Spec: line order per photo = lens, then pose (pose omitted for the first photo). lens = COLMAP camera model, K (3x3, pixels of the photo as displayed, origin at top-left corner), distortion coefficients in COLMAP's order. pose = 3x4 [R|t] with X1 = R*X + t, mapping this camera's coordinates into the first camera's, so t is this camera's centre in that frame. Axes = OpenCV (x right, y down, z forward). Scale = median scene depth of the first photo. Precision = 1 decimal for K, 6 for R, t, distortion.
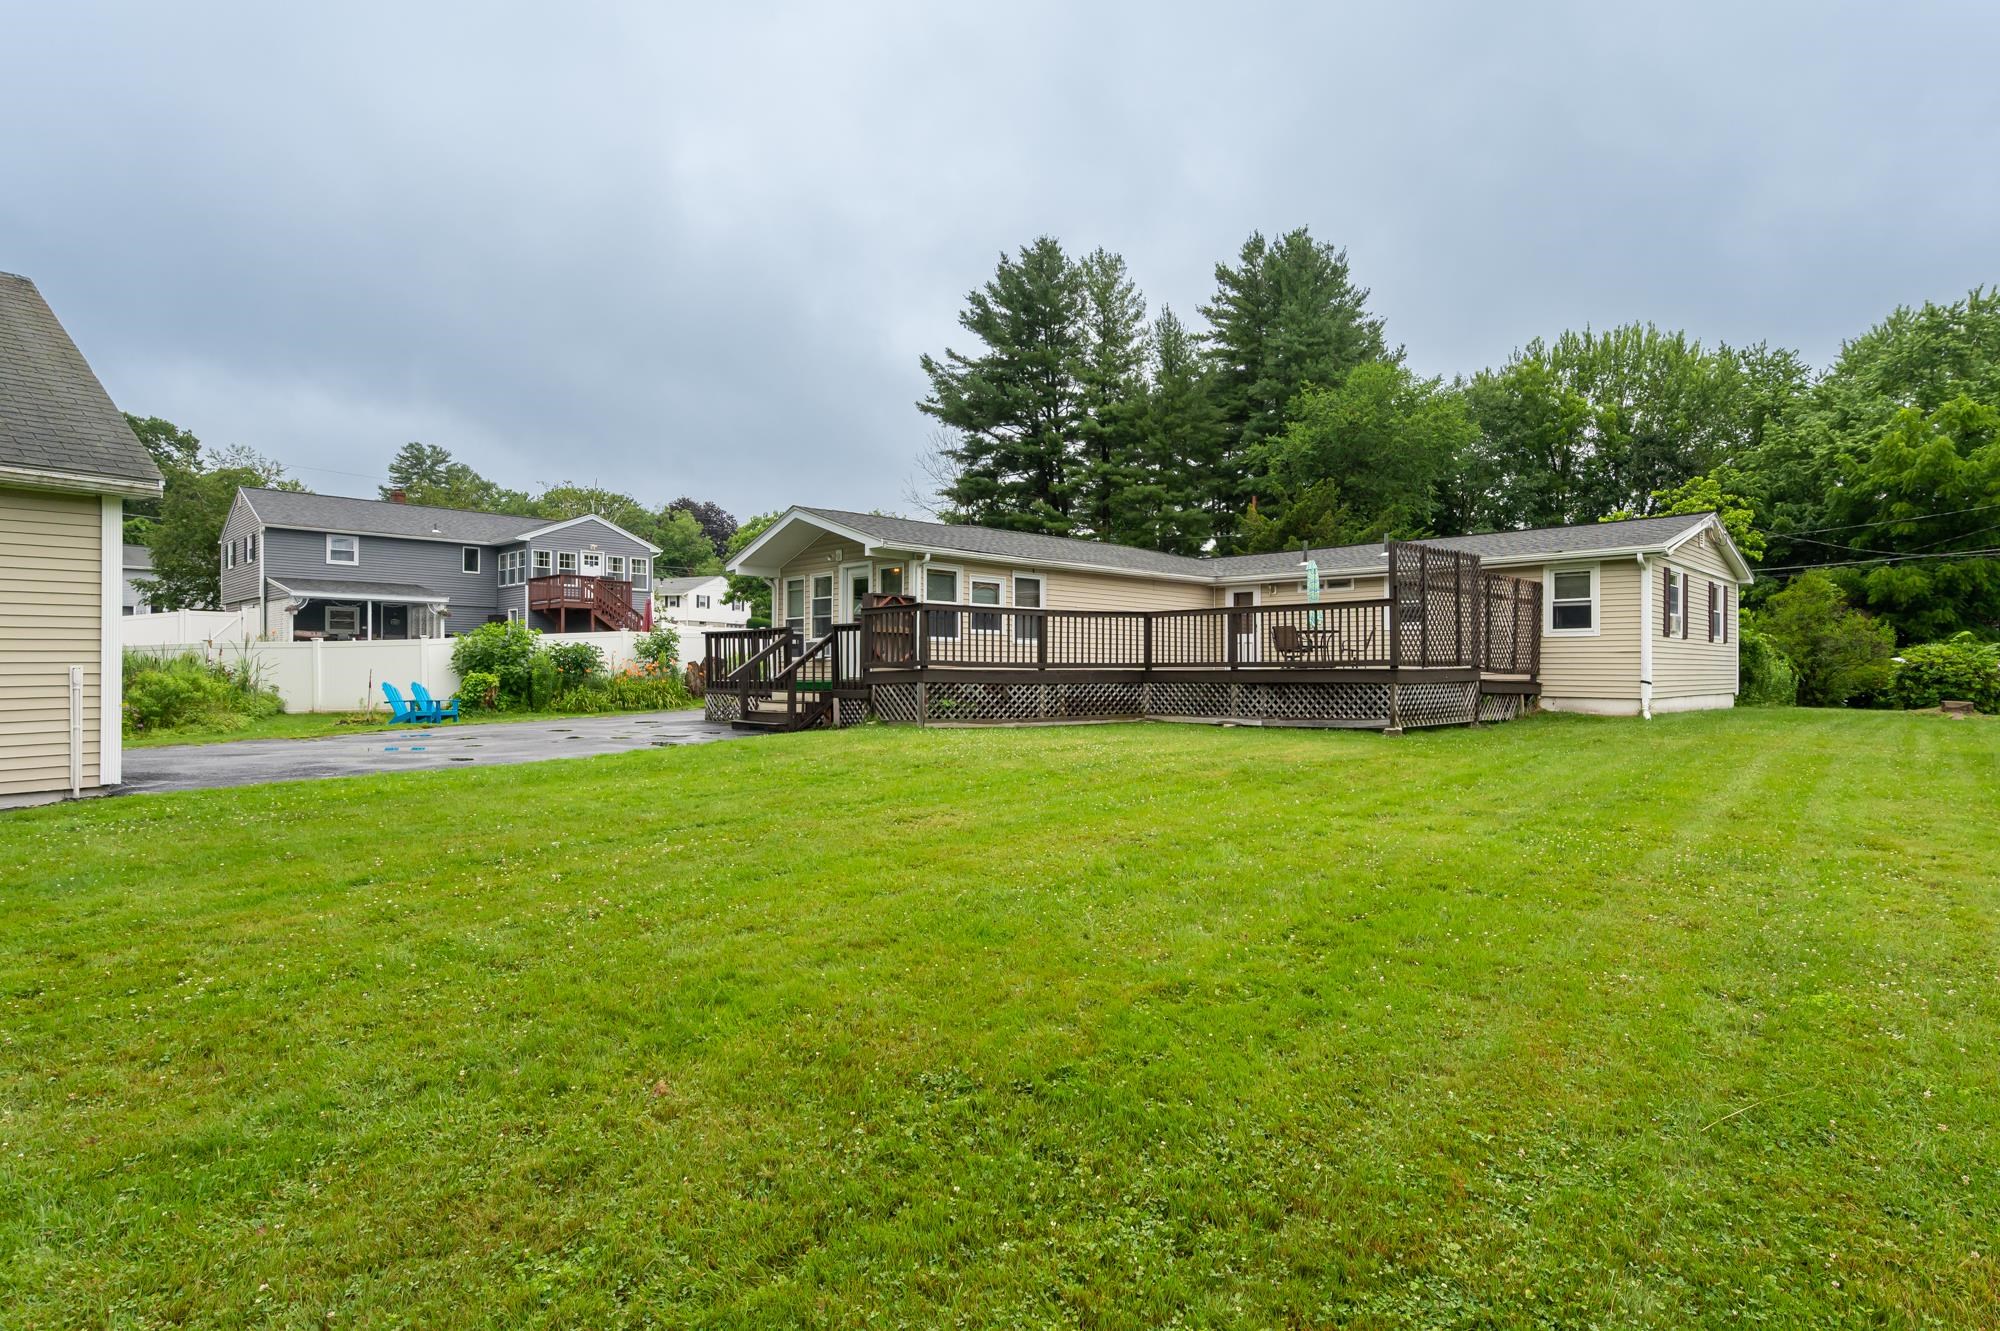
lens RADIAL K [[1068.7, 0, 1000.0], [0, 1068.7, 665.5], [0, 0, 1]] dist [-0.002959, -0.001034]
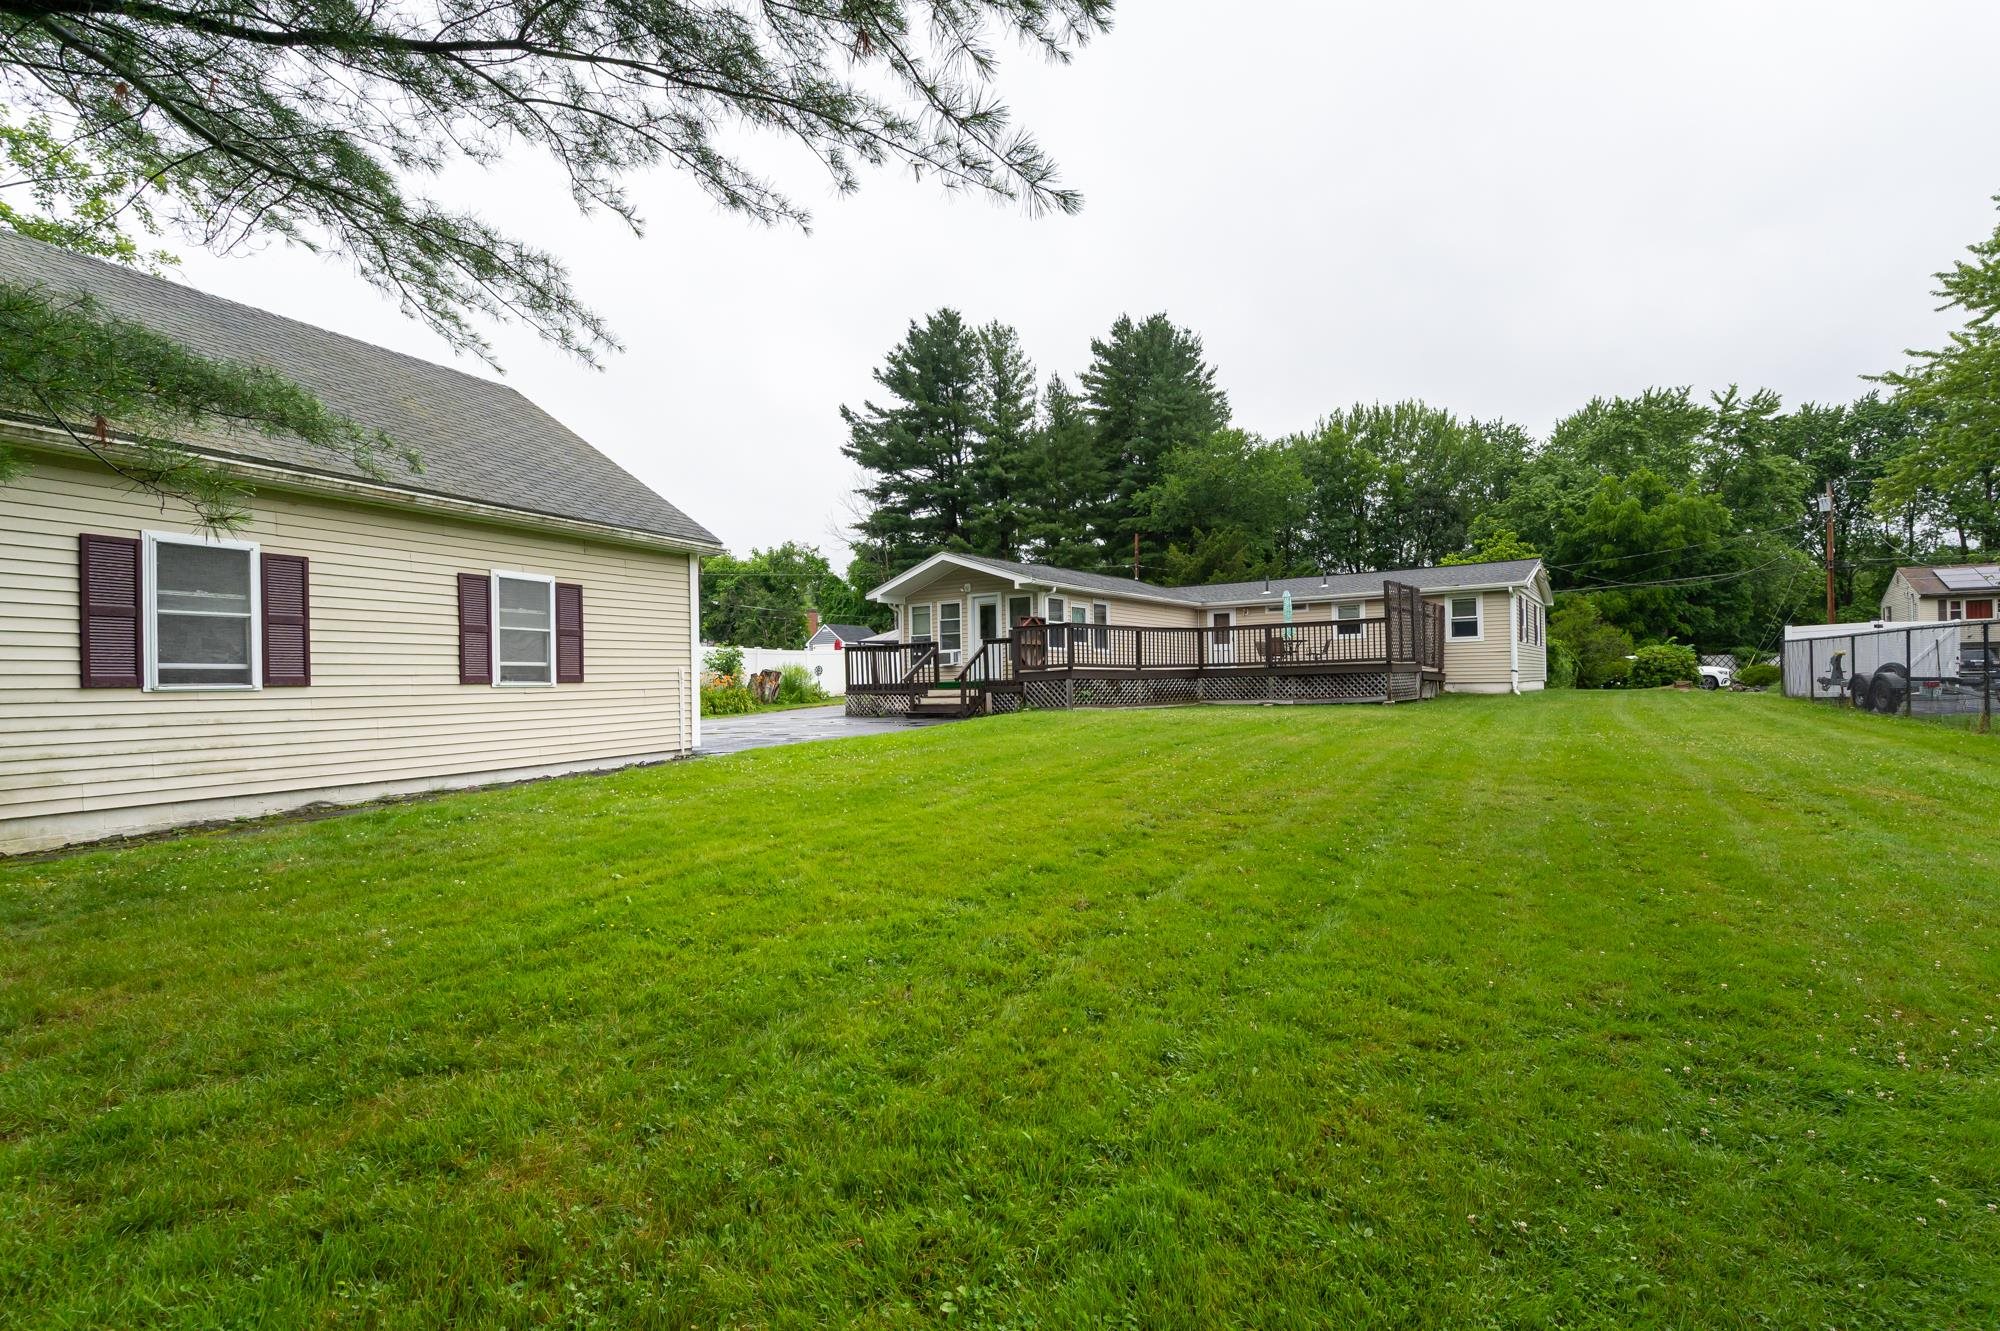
lens RADIAL K [[975.5, 0, 1039.3], [0, 975.5, 669.9], [0, 0, 1]] dist [-0.000460, 0.000012]
pose [[0.980277, -0.017192, 0.196879, -0.087254], [0.019182, 0.999782, -0.008205, 0.003232], [-0.196695, 0.011820, 0.980393, -0.061051]]
